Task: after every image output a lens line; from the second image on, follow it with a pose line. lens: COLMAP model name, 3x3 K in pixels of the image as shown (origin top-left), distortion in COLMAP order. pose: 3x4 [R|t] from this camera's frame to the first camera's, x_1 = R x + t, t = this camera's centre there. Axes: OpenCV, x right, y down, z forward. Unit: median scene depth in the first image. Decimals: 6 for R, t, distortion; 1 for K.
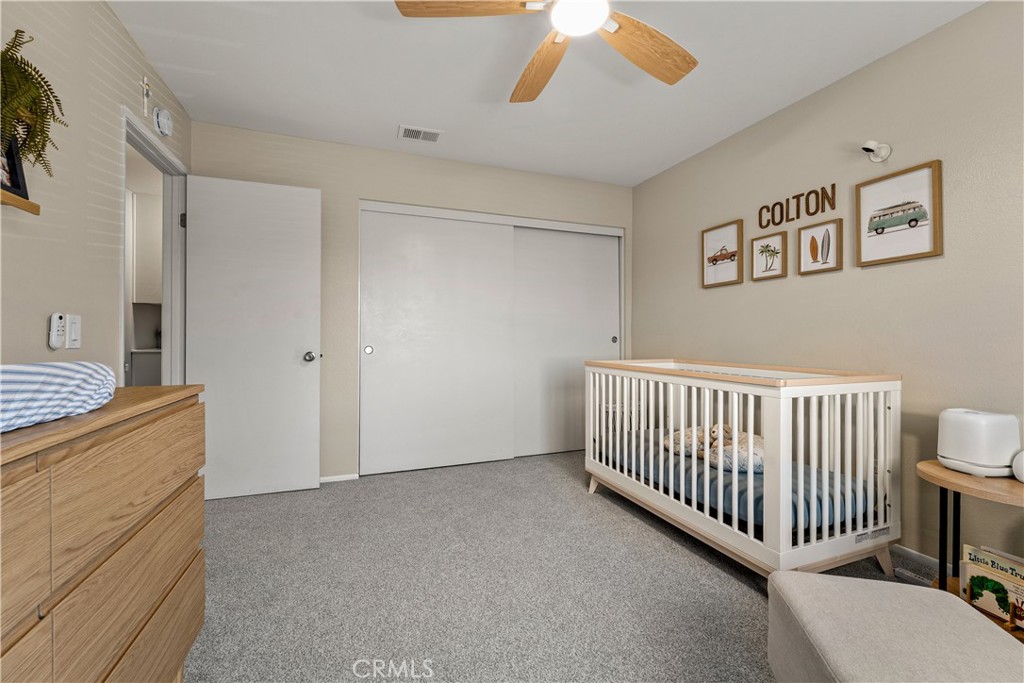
lens RADIAL K [[413.2, 0, 510.0], [0, 413.2, 336.1], [0, 0, 1]] dist [-0.002767, -0.000371]
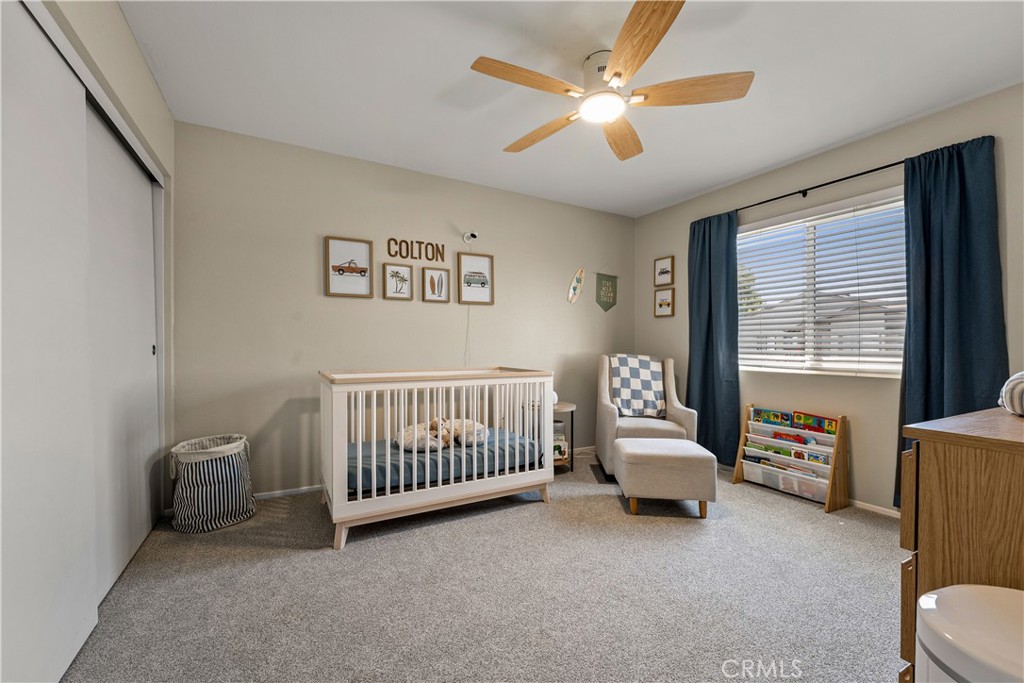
lens RADIAL K [[413.2, 0, 489.1], [0, 413.2, 358.1], [0, 0, 1]] dist [-0.002767, -0.000371]
pose [[-0.116373, -0.006452, 0.993185, -0.655737], [0.007445, 0.999945, 0.007368, 0.030204], [-0.993178, 0.008252, -0.116319, 0.910791]]
